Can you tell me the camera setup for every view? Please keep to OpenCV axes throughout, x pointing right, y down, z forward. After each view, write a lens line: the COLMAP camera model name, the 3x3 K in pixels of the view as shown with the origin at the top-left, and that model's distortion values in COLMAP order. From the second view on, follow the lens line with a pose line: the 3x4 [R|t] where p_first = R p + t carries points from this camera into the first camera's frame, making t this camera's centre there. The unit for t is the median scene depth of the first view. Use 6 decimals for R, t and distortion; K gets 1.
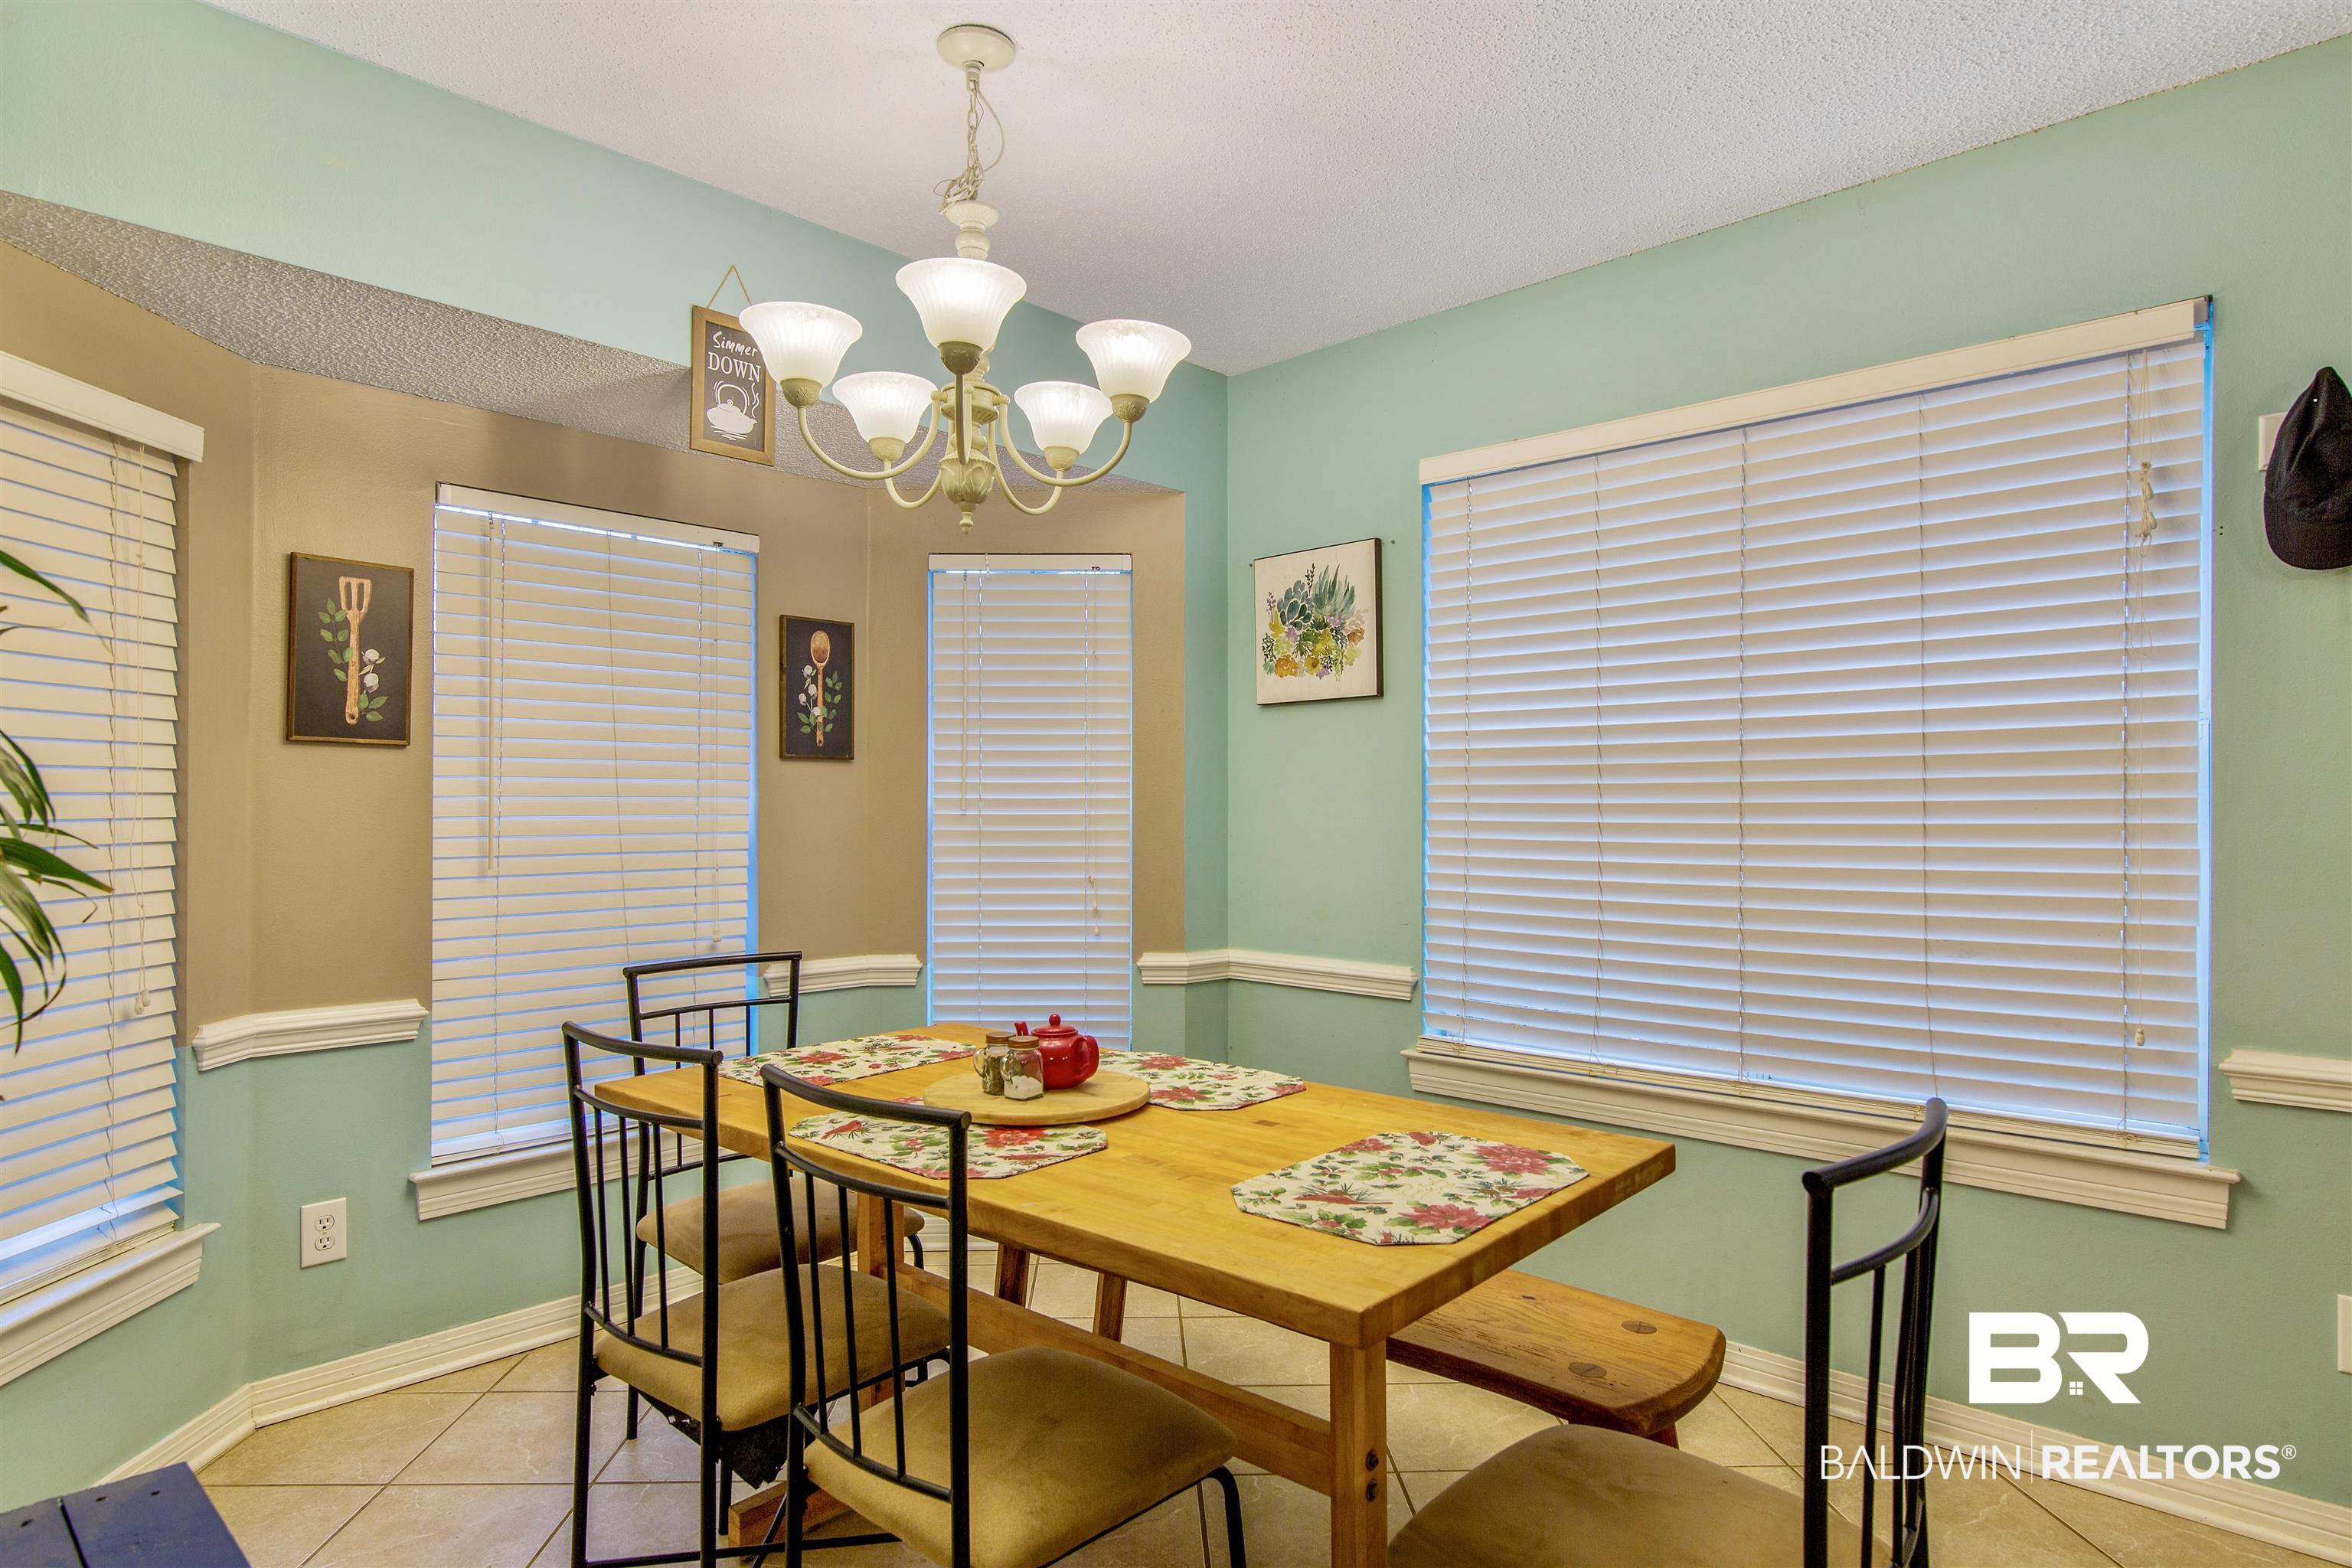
lens RADIAL K [[1308.1, 0, 1181.6], [0, 1308.1, 791.2], [0, 0, 1]] dist [0.000843, -0.000089]
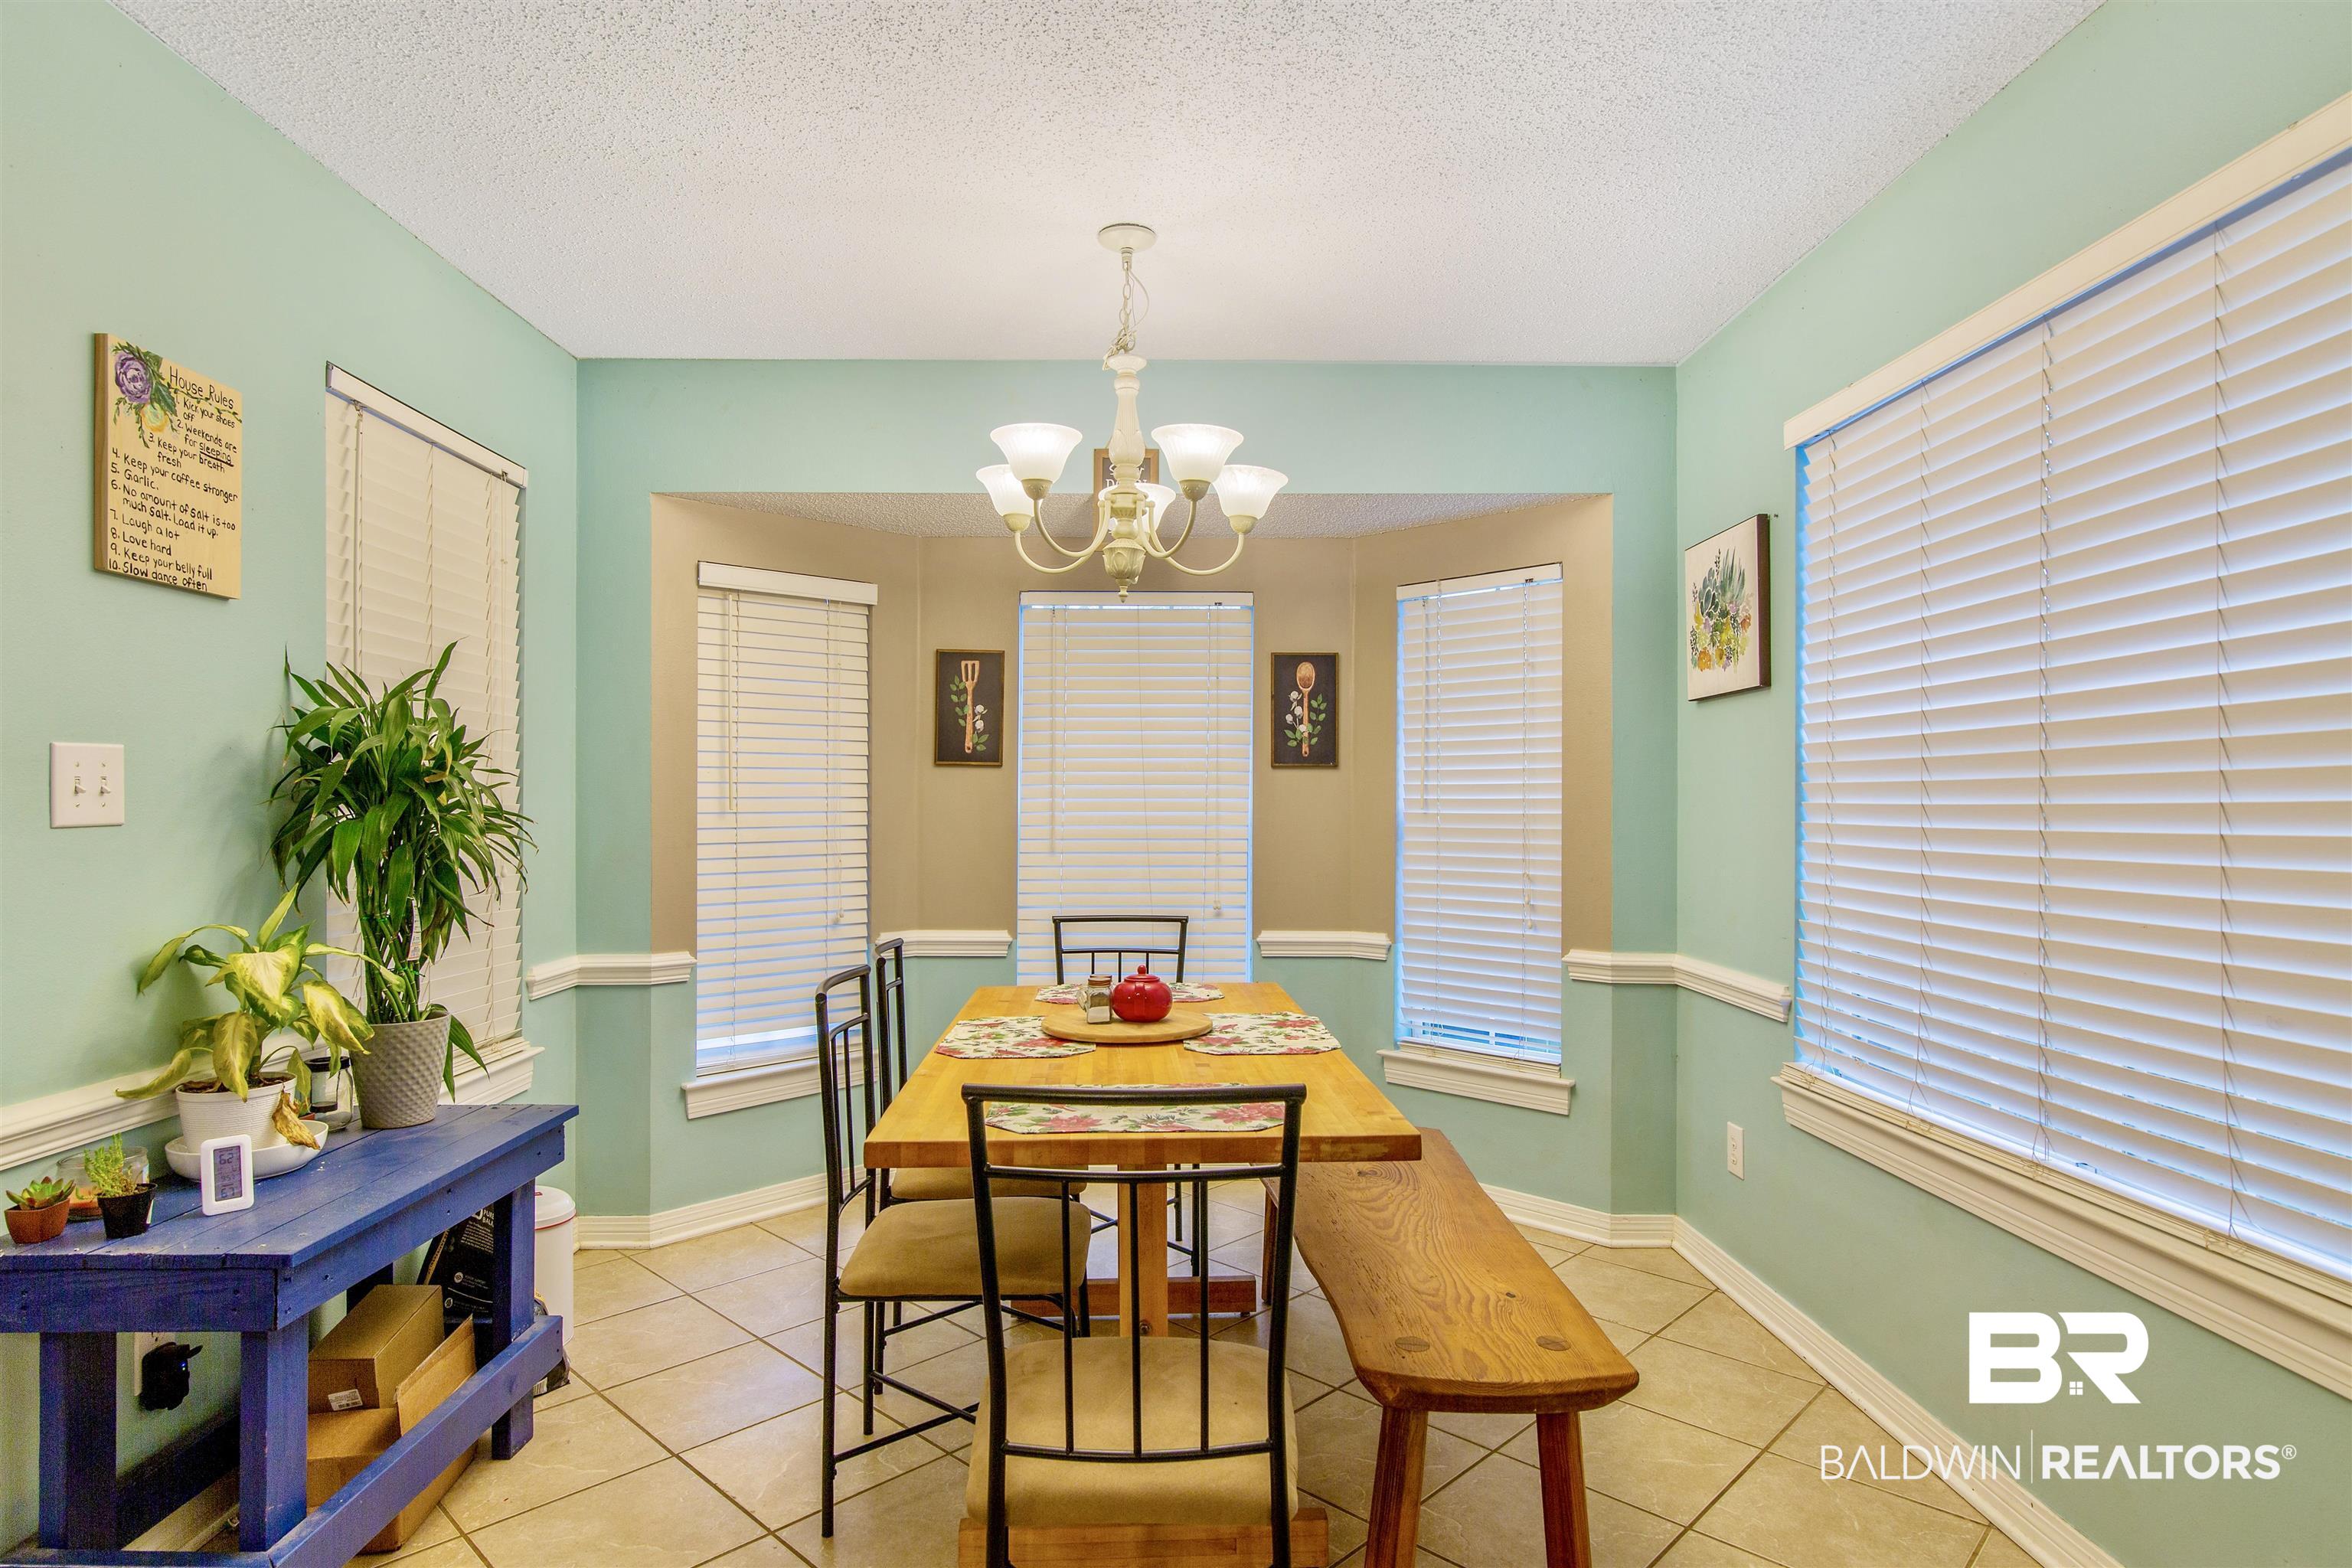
lens RADIAL K [[1308.1, 0, 1189.5], [0, 1308.1, 792.3], [0, 0, 1]] dist [0.000843, -0.000089]
pose [[0.685500, -0.004697, -0.728057, 0.548090], [0.006403, 0.999979, -0.000422, -0.001048], [0.728044, -0.004372, 0.685516, 0.082697]]
